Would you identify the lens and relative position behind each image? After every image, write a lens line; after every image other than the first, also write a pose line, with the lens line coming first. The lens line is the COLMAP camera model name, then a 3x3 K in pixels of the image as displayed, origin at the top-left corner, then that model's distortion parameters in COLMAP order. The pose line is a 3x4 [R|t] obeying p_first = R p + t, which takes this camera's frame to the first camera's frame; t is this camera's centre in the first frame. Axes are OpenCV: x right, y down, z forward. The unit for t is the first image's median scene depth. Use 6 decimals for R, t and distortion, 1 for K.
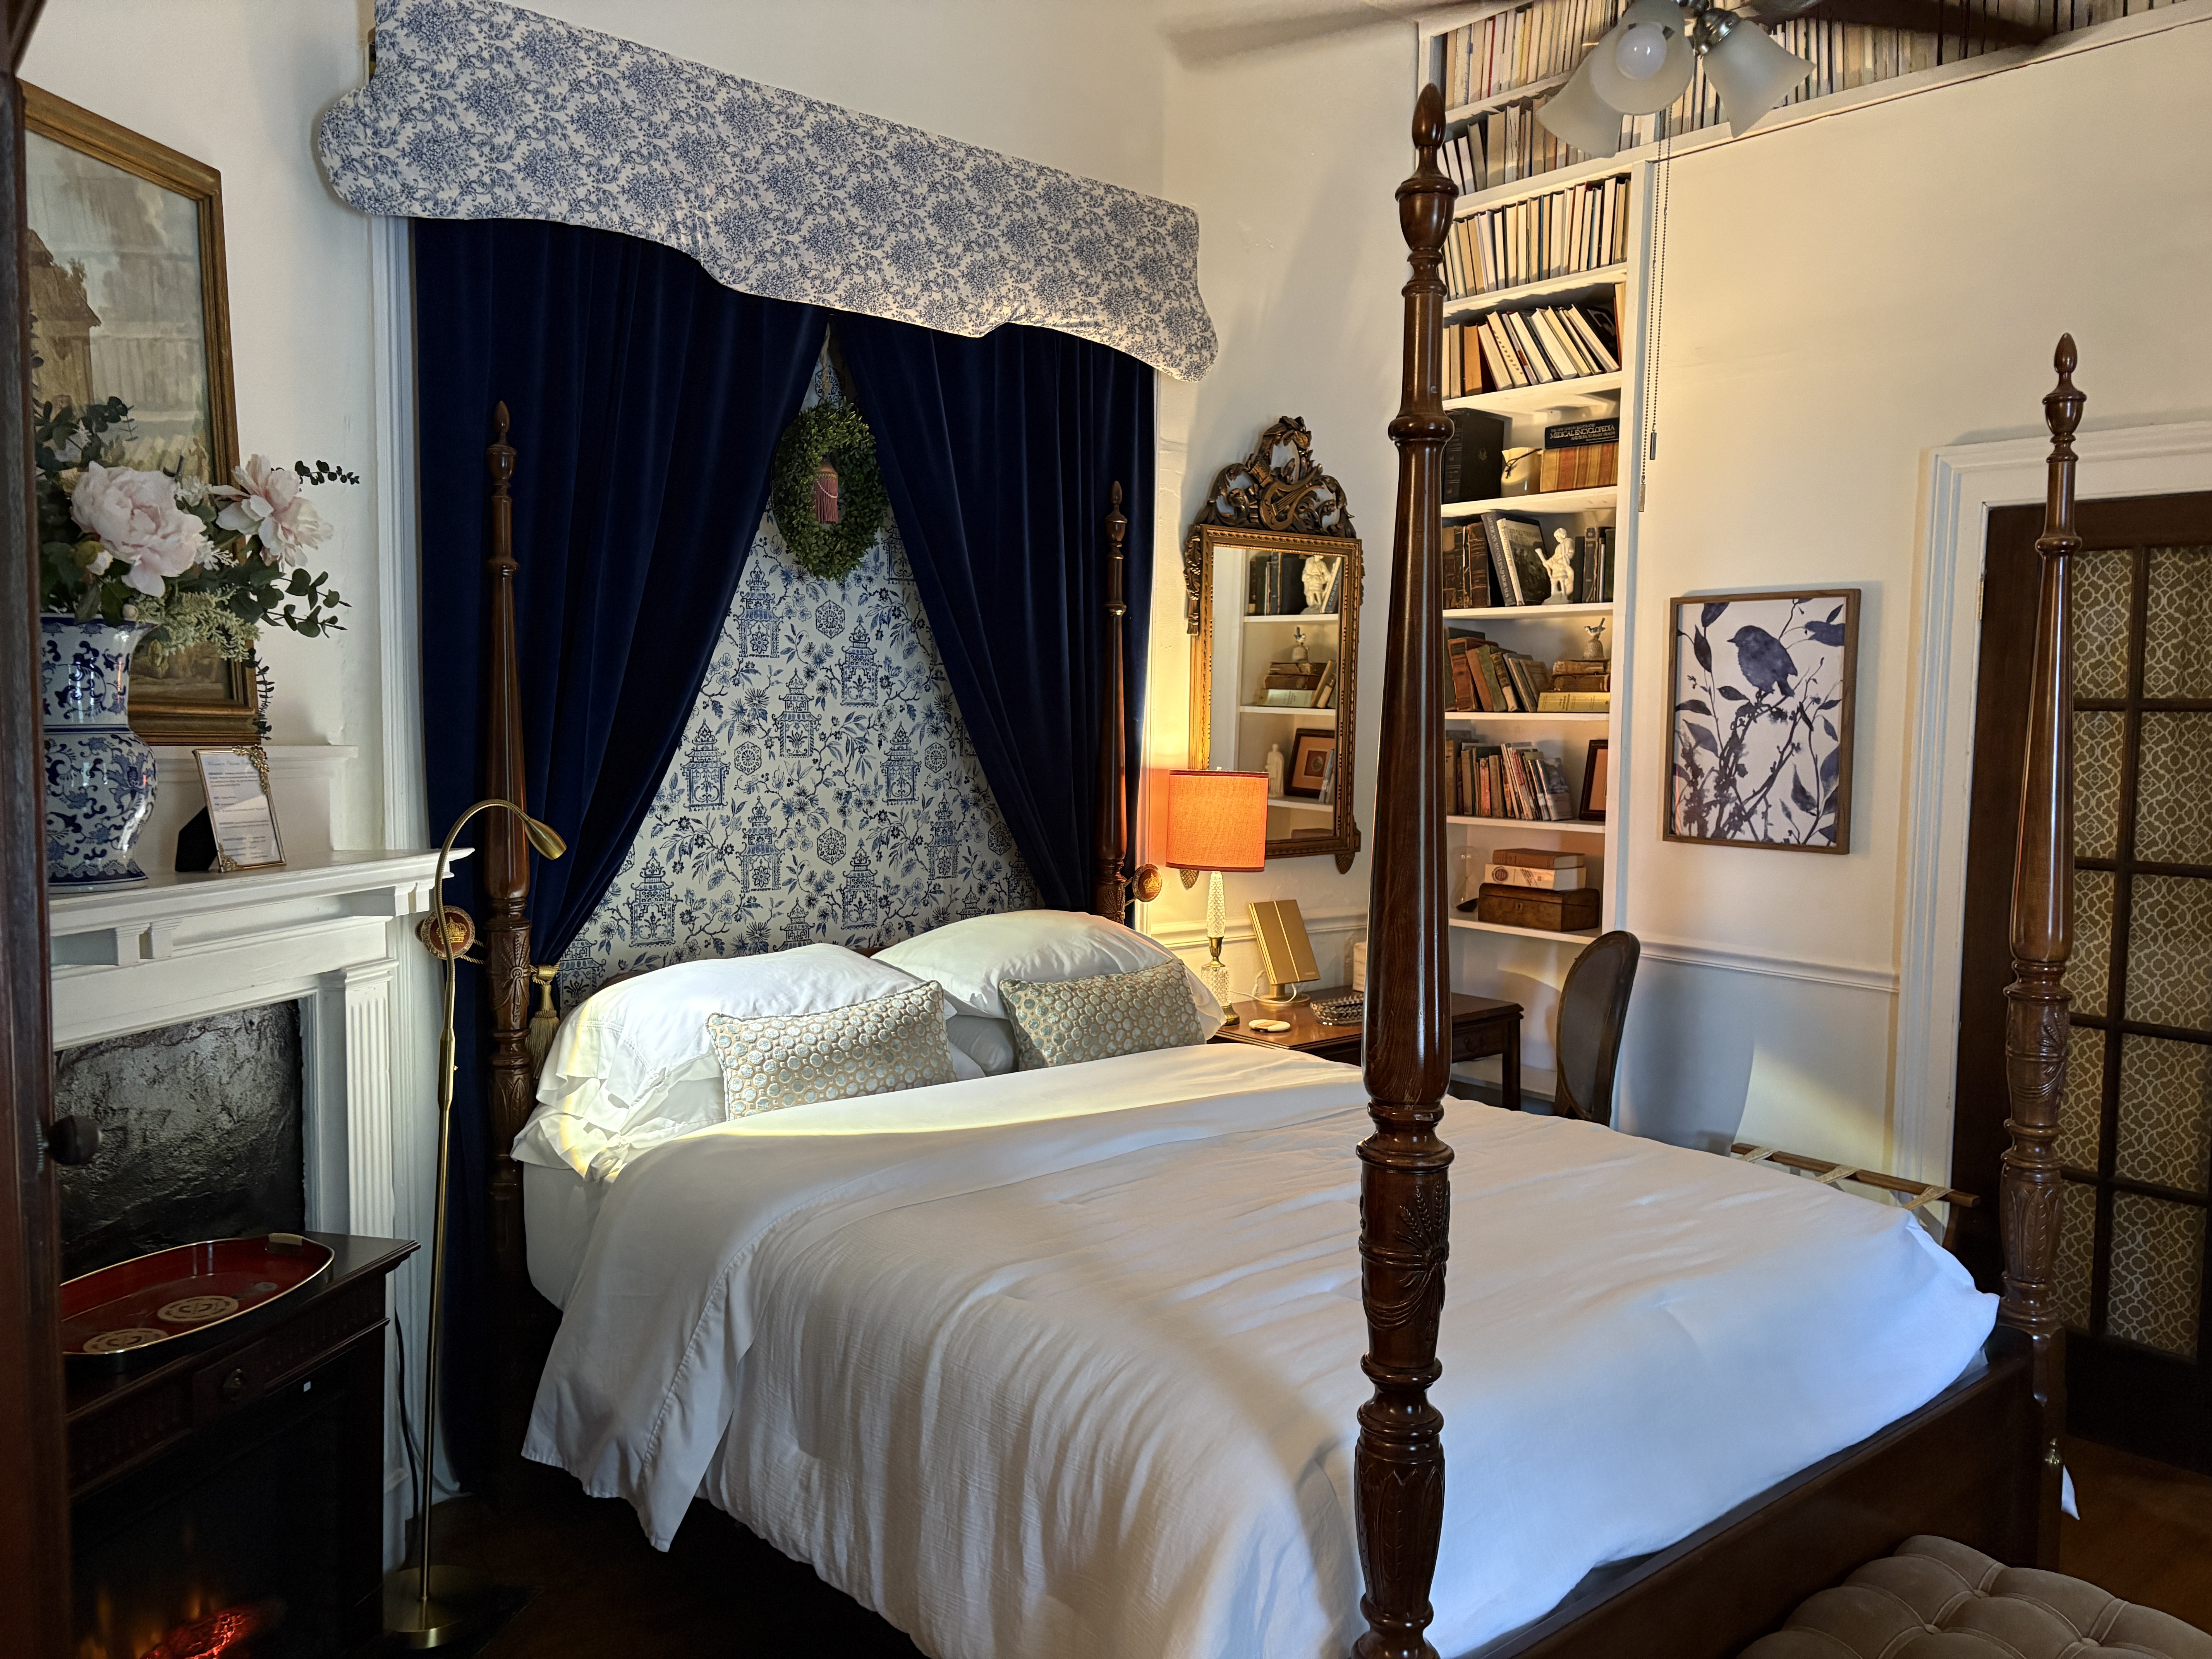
lens RADIAL K [[1699.2, 0, 1106.0], [0, 1699.2, 829.5], [0, 0, 1]] dist [0.117326, -0.056784]
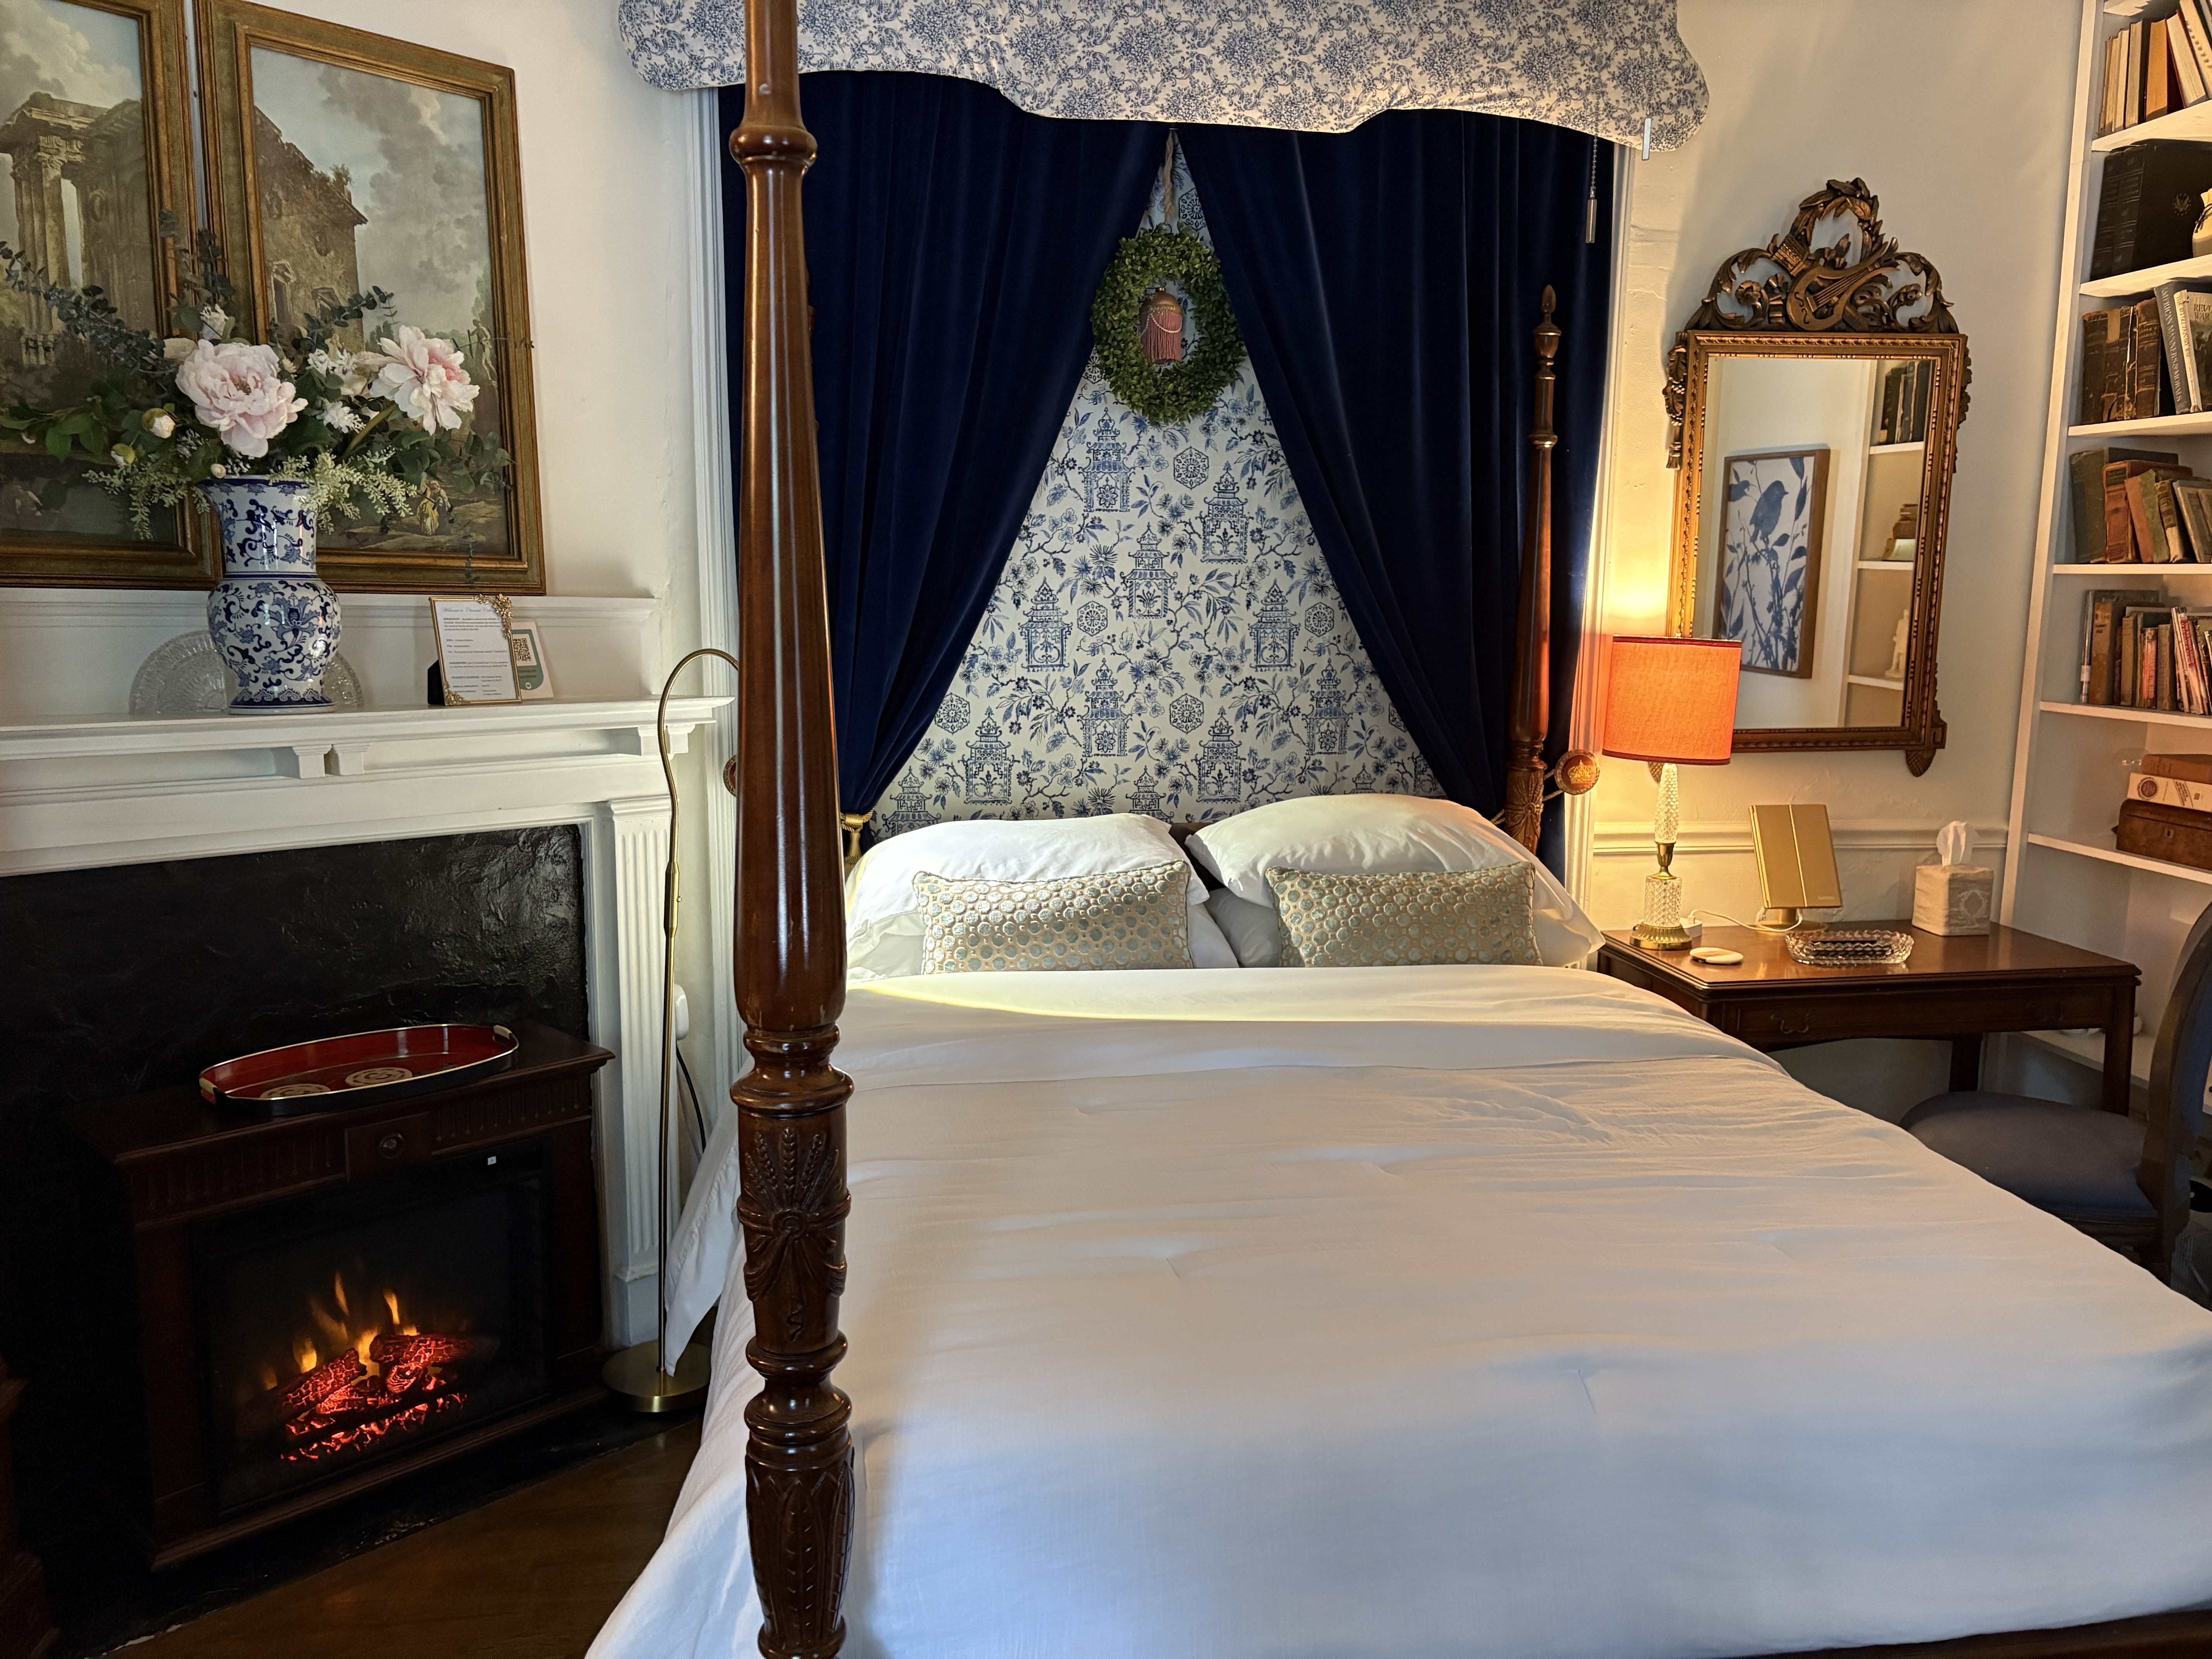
lens RADIAL K [[1742.7, 0, 1106.0], [0, 1742.7, 829.5], [0, 0, 1]] dist [0.111390, -0.092075]
pose [[0.861263, 0.071260, -0.503138, 0.299772], [-0.035511, 0.996138, 0.080297, -0.002135], [0.506917, -0.051290, 0.860468, 0.147979]]
